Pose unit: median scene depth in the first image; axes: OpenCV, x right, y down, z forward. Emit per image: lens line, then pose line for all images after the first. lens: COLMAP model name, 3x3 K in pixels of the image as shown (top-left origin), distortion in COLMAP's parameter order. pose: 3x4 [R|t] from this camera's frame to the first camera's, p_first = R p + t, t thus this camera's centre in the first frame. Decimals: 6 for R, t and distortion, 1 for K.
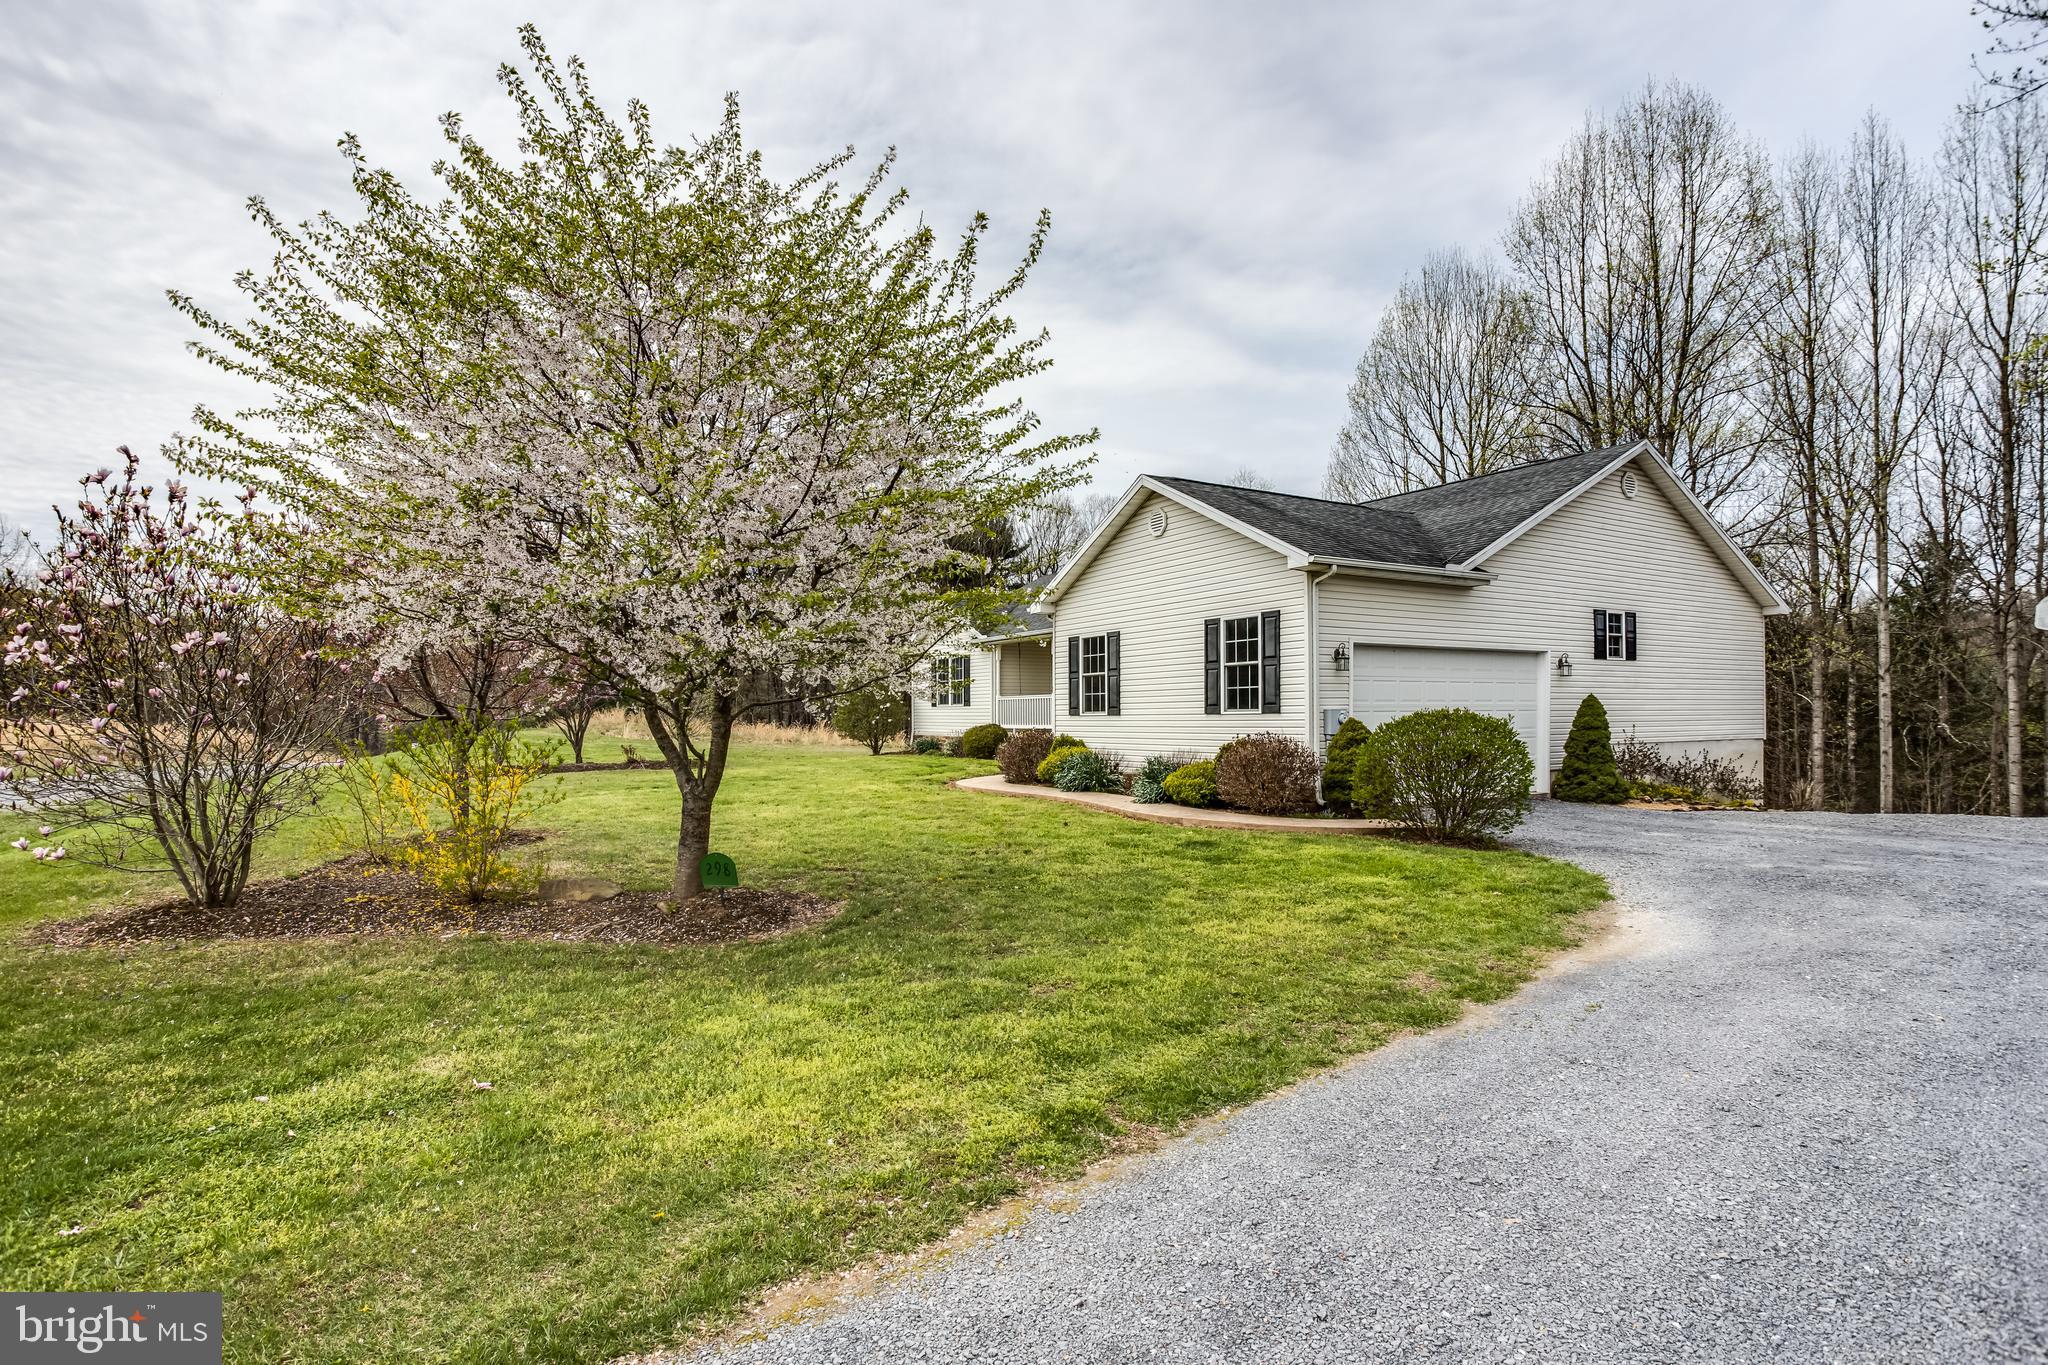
lens RADIAL K [[994.5, 0, 1014.9], [0, 994.5, 693.8], [0, 0, 1]] dist [-0.024009, -0.000856]
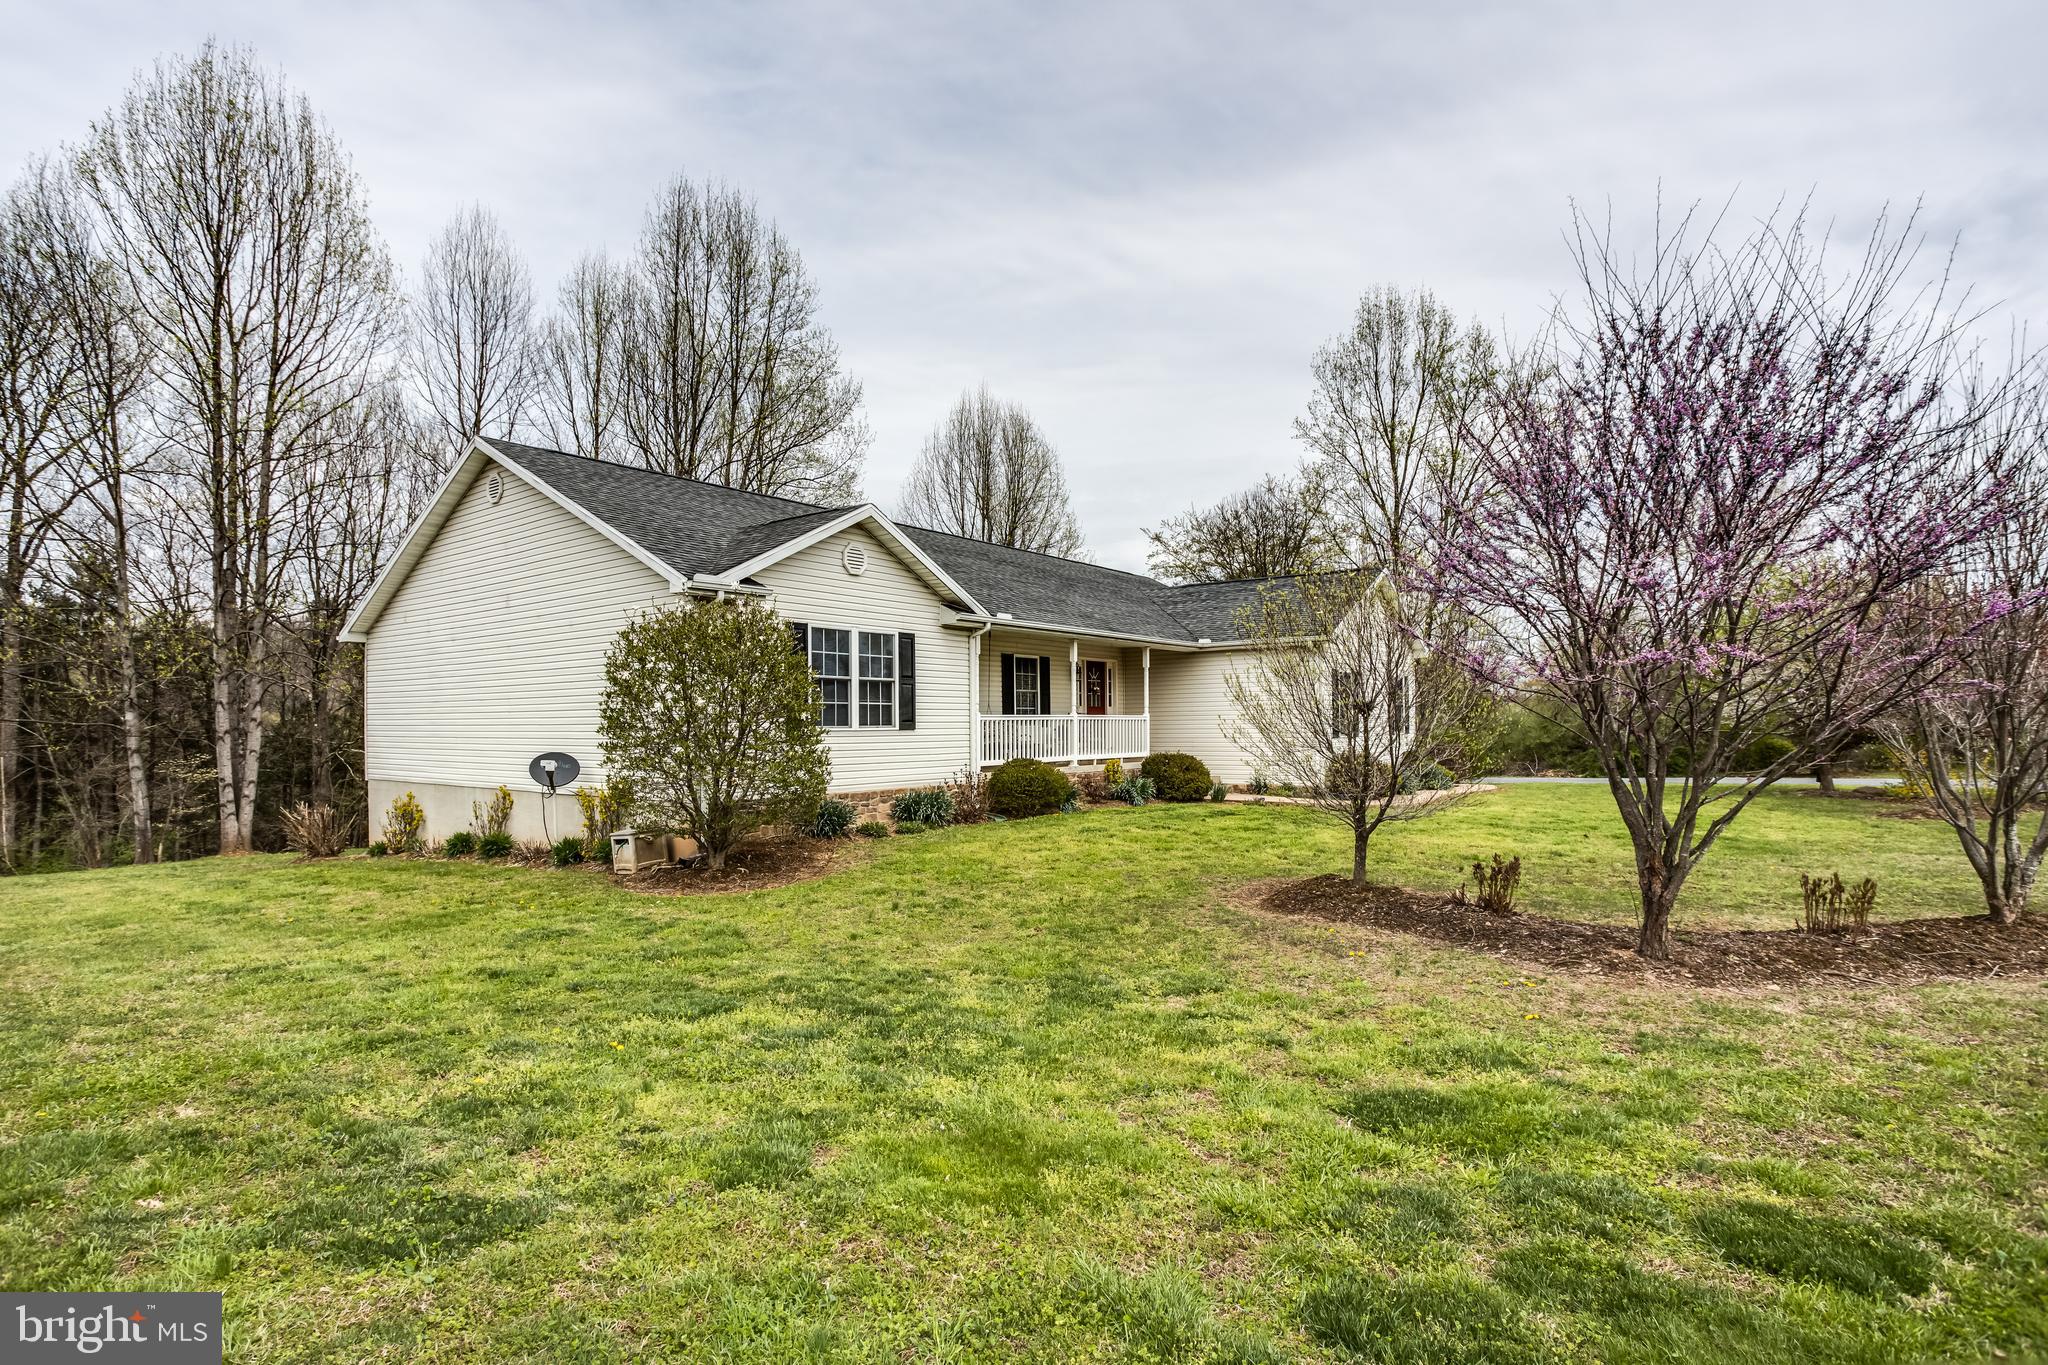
lens RADIAL K [[994.5, 0, 1037.9], [0, 994.5, 720.5], [0, 0, 1]] dist [-0.024009, -0.000856]
pose [[-0.407293, 0.007545, 0.913266, -0.923932], [-0.010710, 0.999858, -0.013036, 0.021442], [-0.913235, -0.015091, -0.407155, 1.896031]]
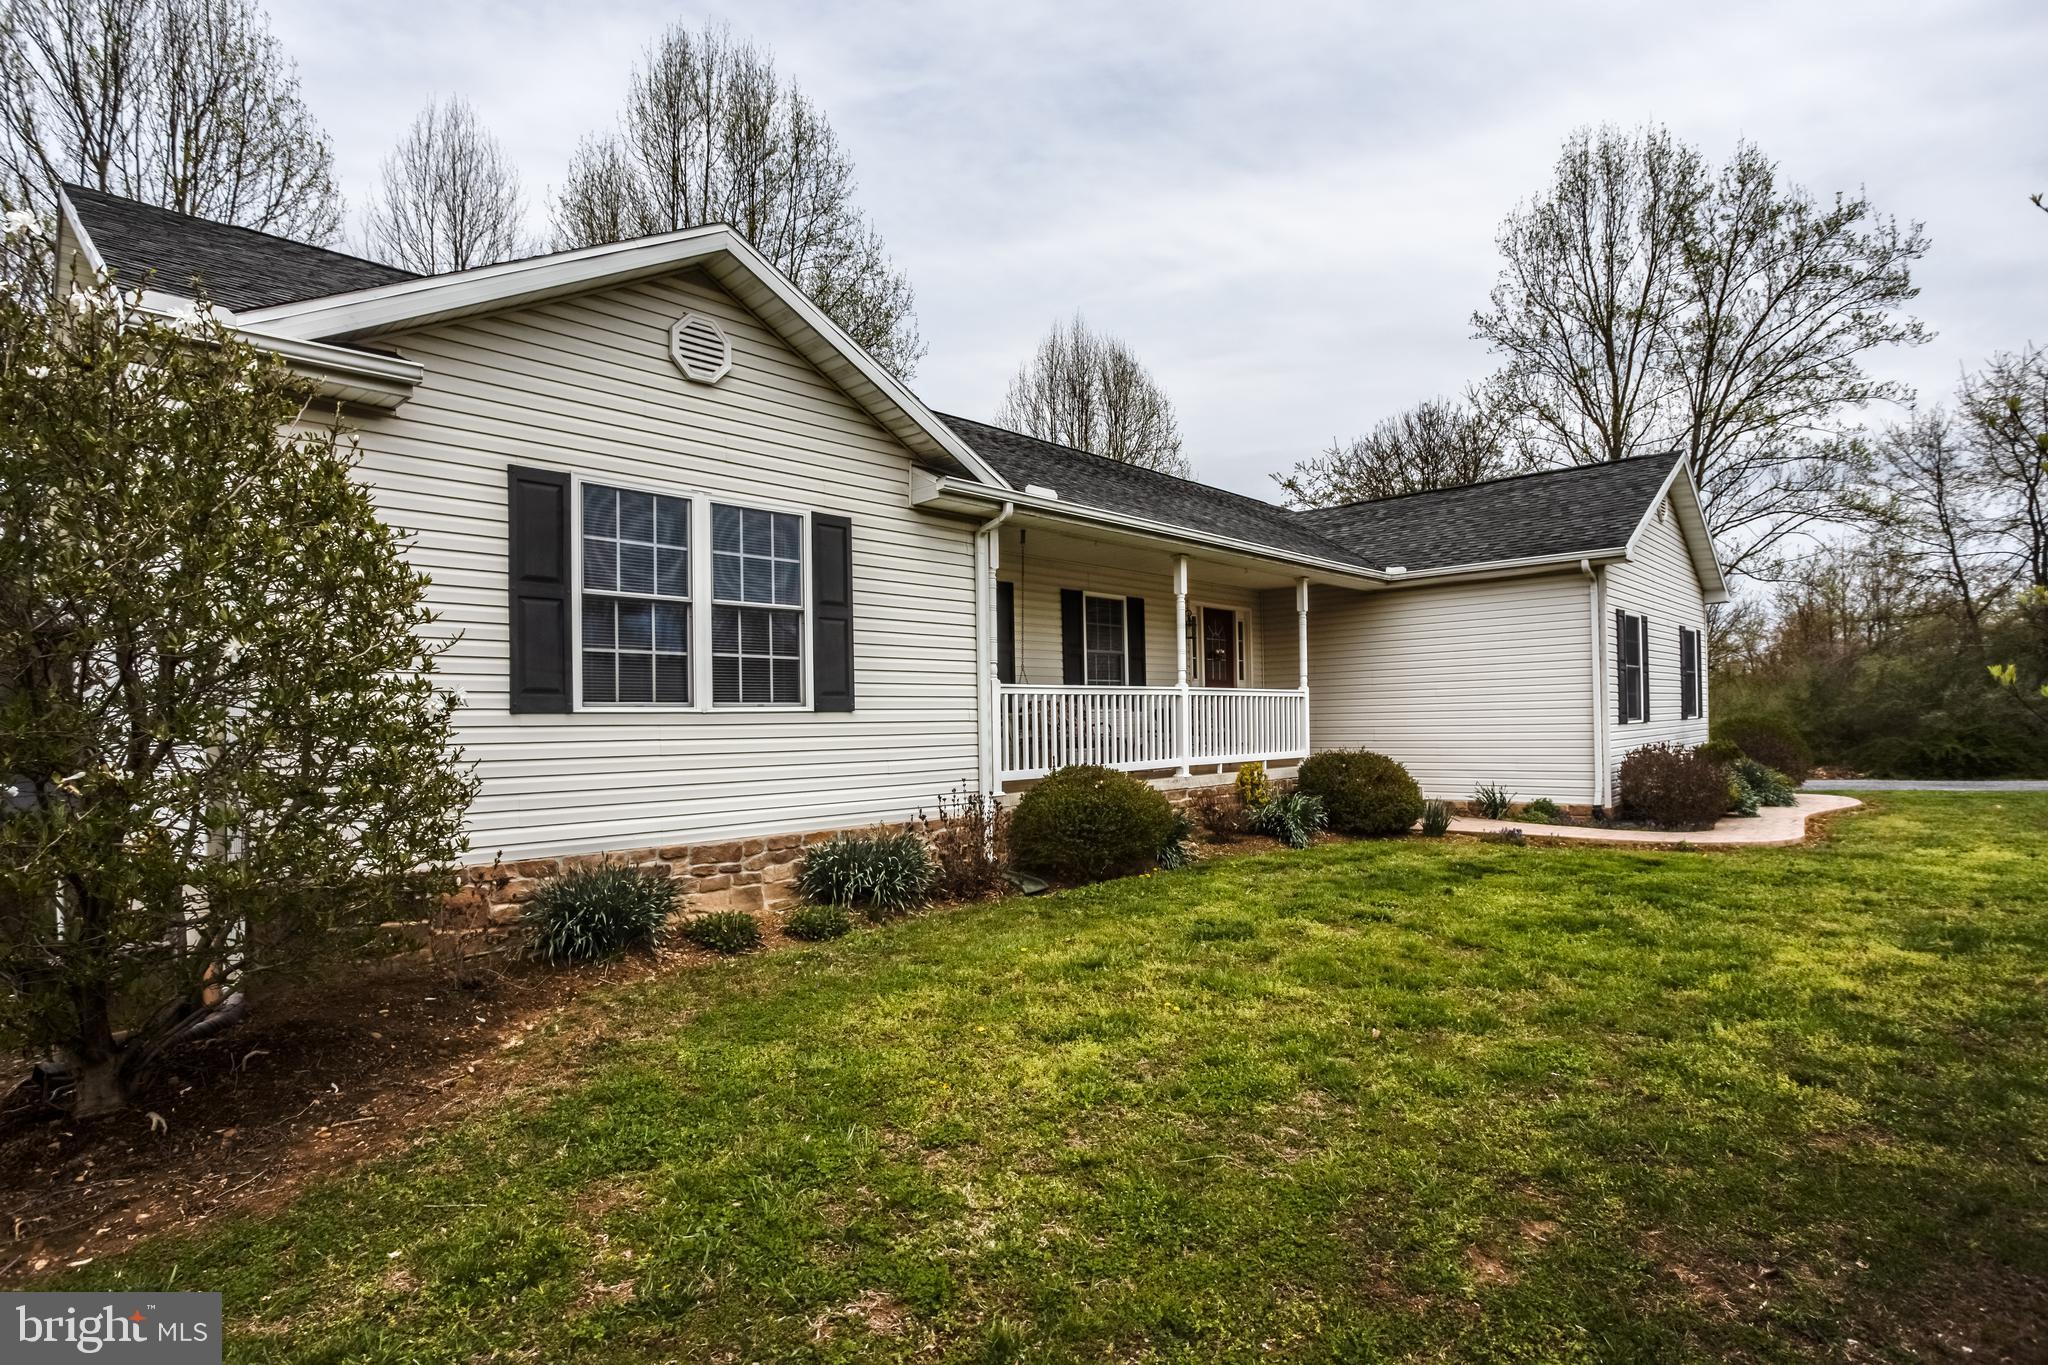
lens RADIAL K [[994.5, 0, 1038.4], [0, 994.5, 701.1], [0, 0, 1]] dist [-0.024009, -0.000856]
pose [[-0.295982, 0.024958, 0.954867, -0.516562], [-0.001720, 0.999643, -0.026661, 0.026357], [-0.955192, -0.009534, -0.295834, 1.688272]]
